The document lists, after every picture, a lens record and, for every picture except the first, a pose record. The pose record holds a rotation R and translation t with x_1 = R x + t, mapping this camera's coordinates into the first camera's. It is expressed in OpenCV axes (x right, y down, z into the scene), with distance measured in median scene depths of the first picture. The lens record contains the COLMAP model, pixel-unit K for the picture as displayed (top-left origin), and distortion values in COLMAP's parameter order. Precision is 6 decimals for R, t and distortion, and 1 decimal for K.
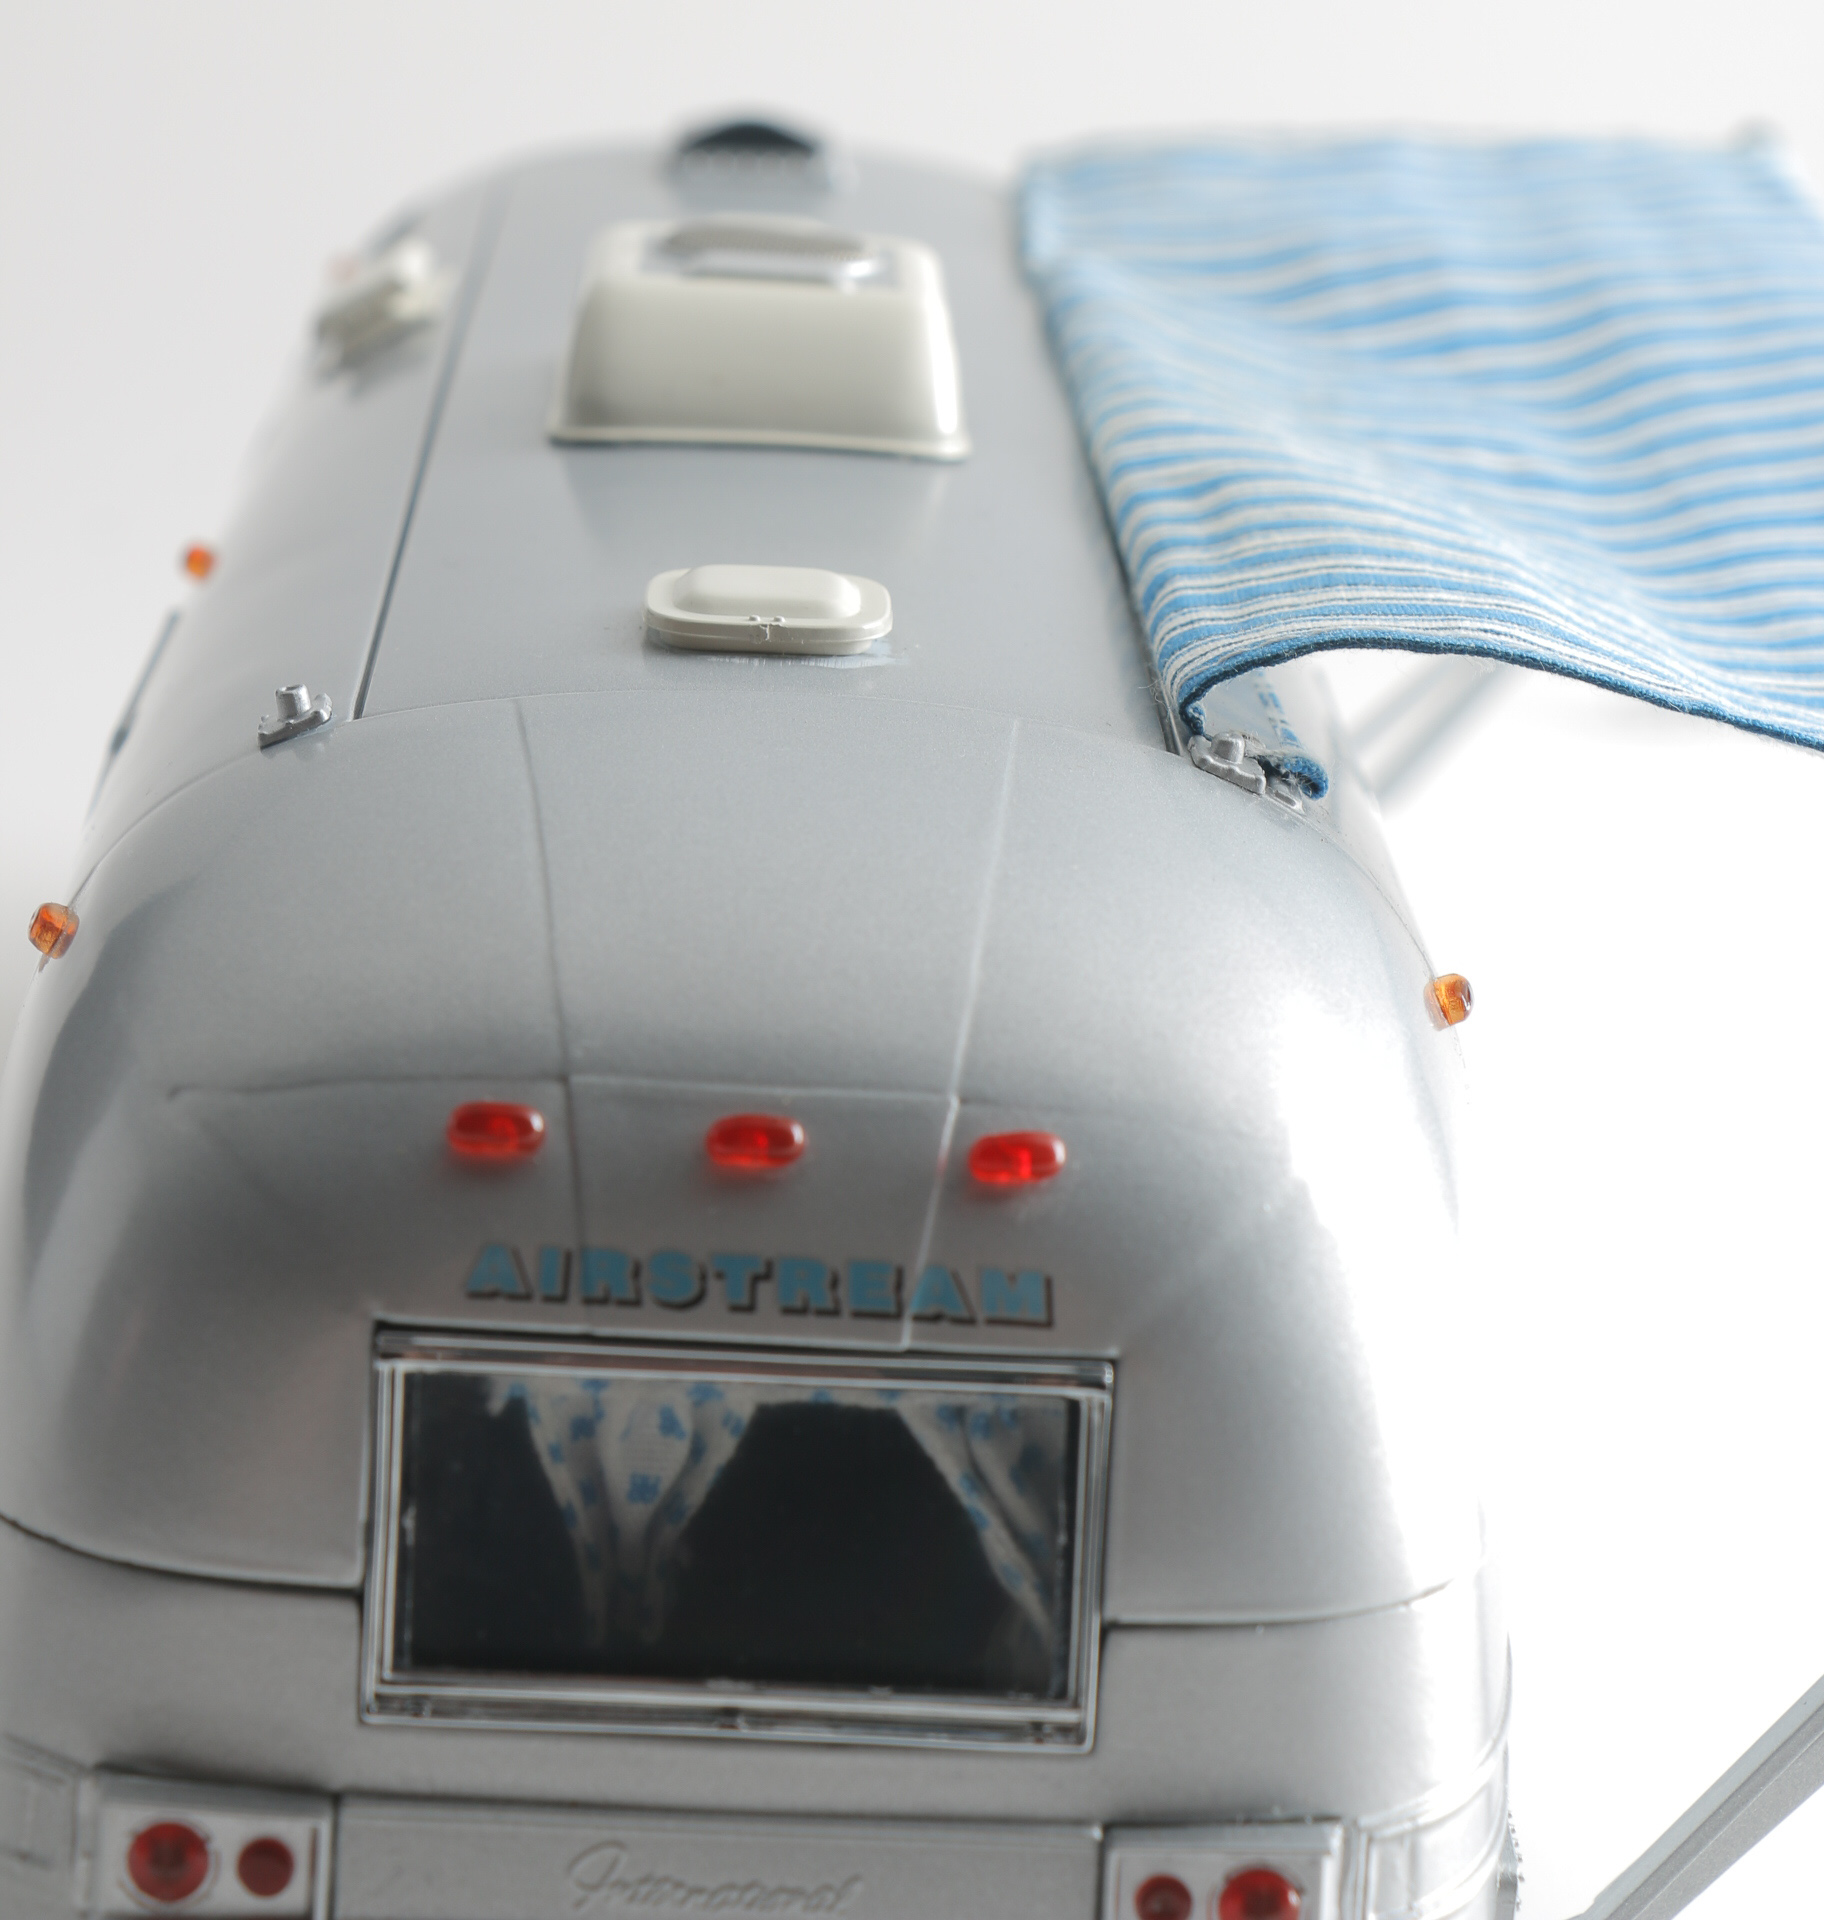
lens RADIAL K [[6876.1, 0, 918.5], [0, 6876.1, 958.5], [0, 0, 1]] dist [0.077940, 0.000000]
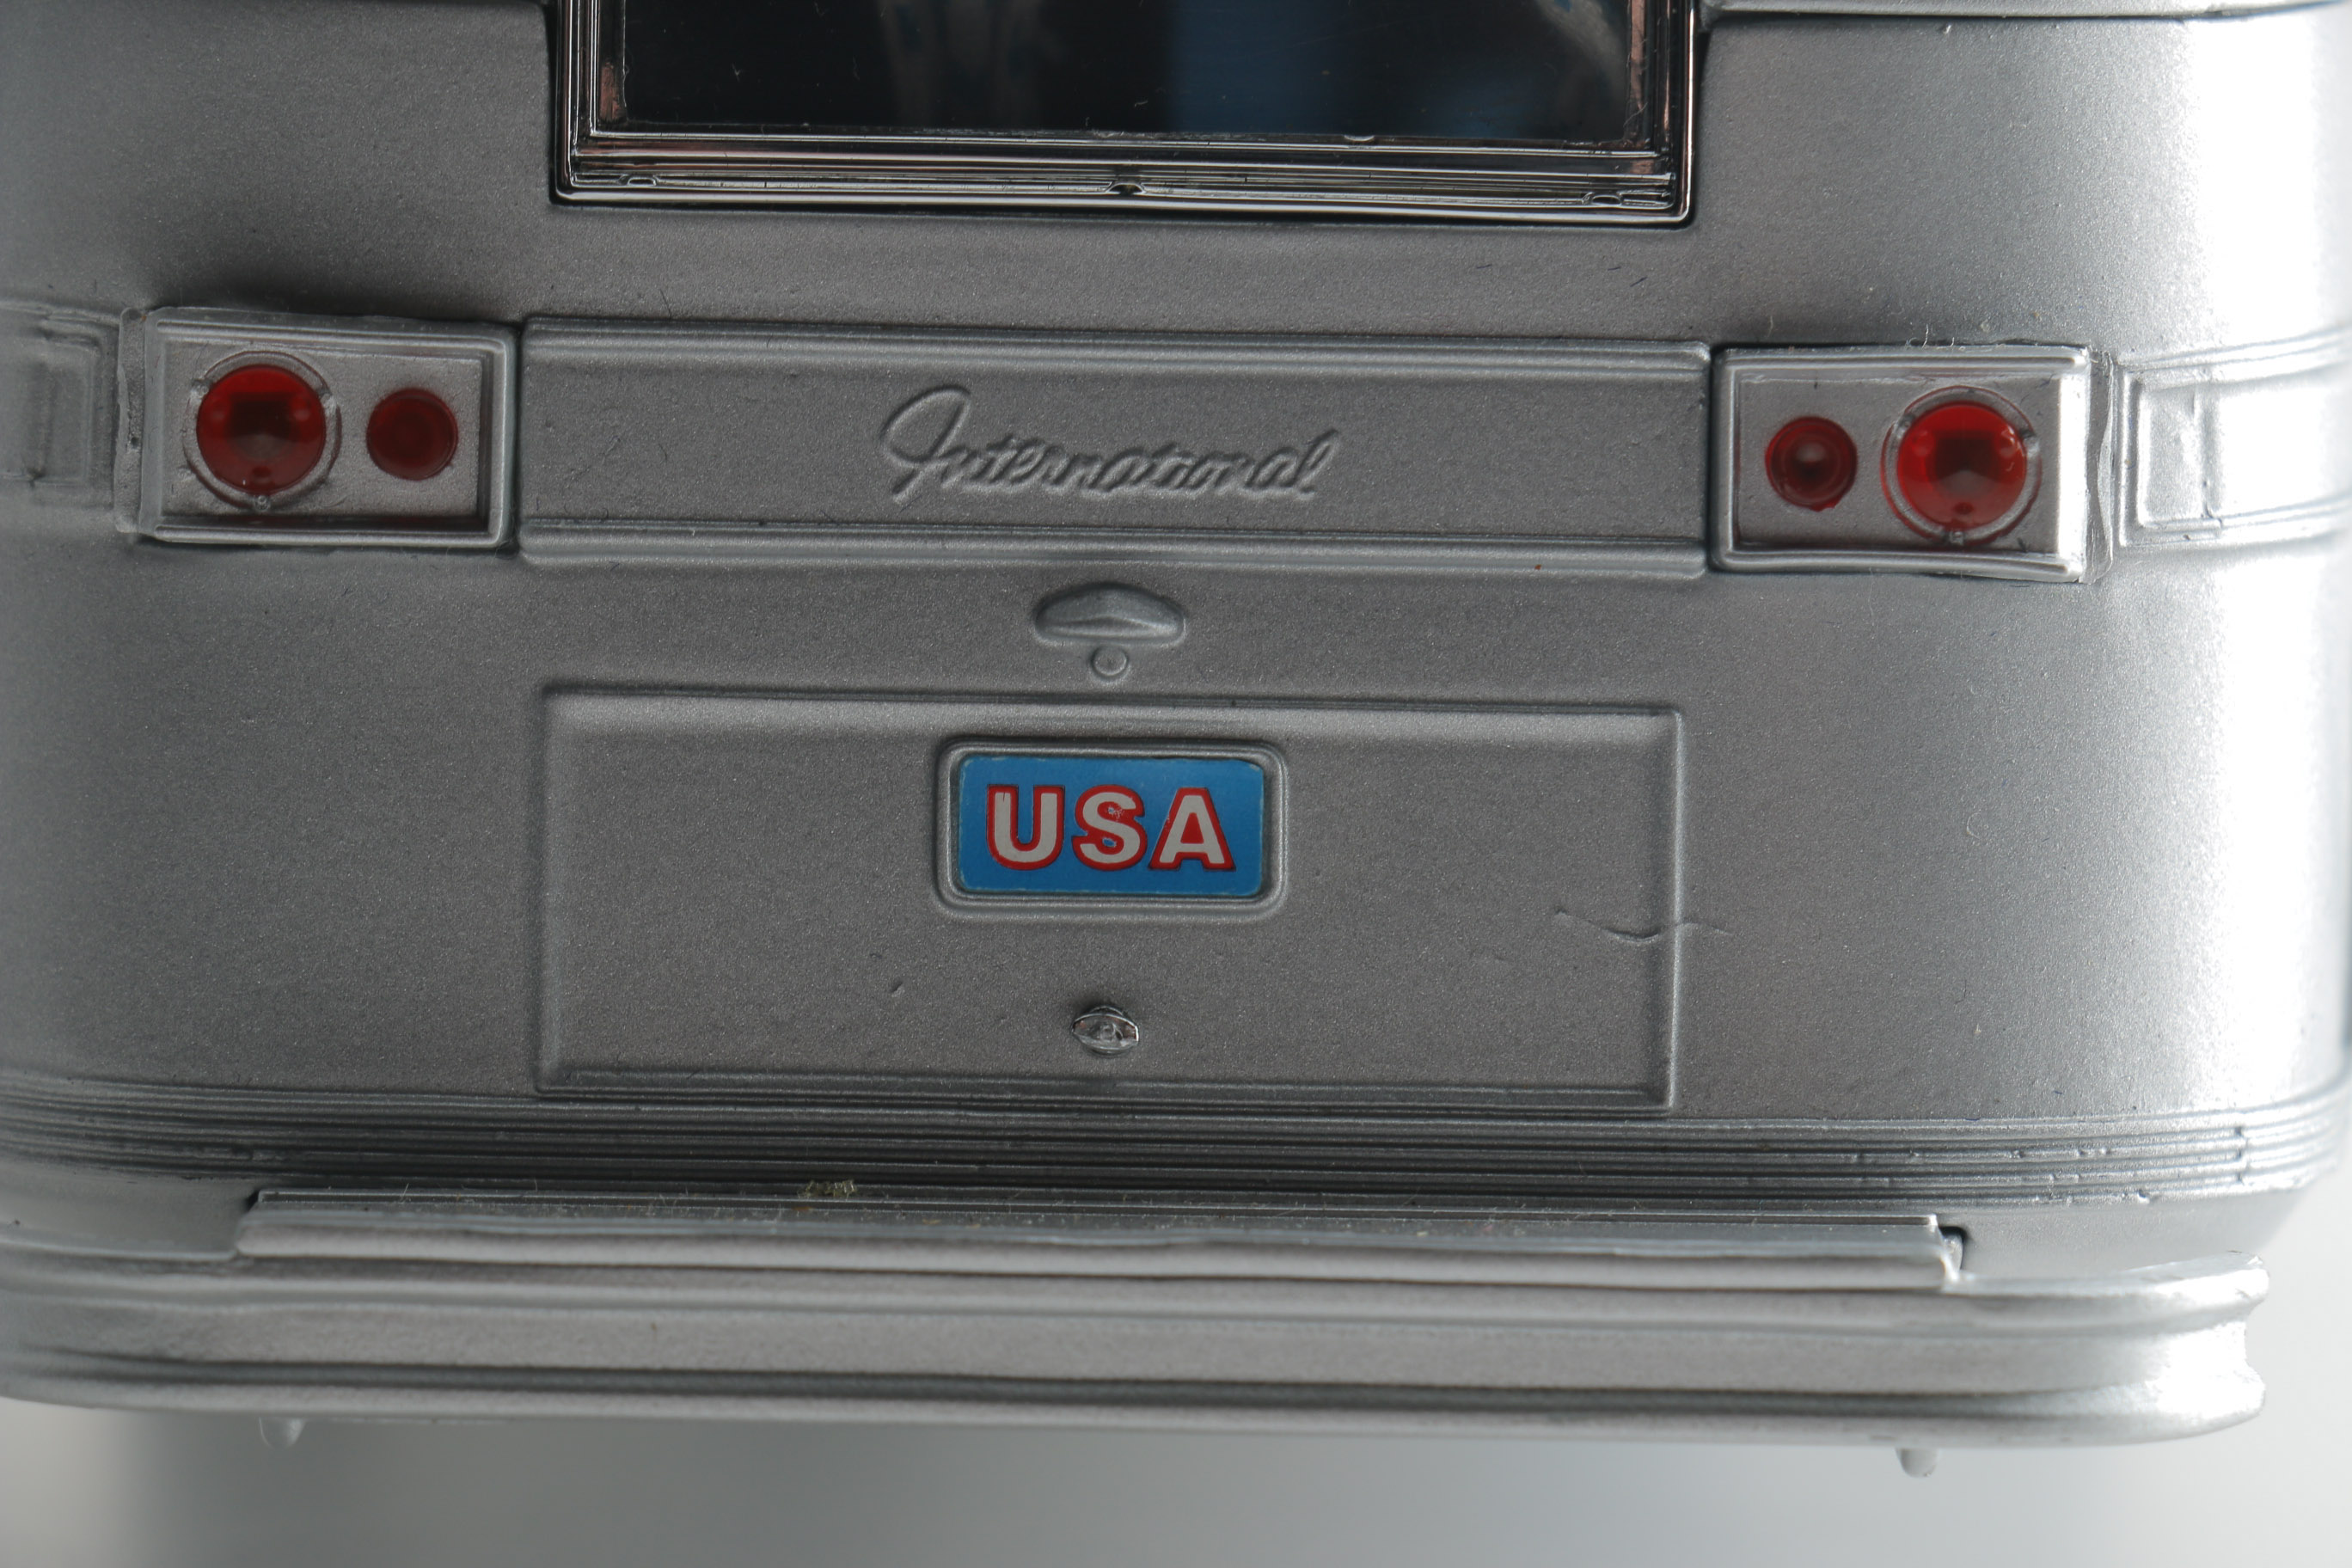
lens RADIAL K [[14327.0, 0, 1154.4], [0, 14327.0, 783.2], [0, 0, 1]] dist [0.220761, 0.000000]
pose [[0.998873, -0.032316, -0.034749, 0.019907], [0.027928, 0.992370, -0.120090, 0.324989], [0.038365, 0.118984, 0.992155, -0.319944]]
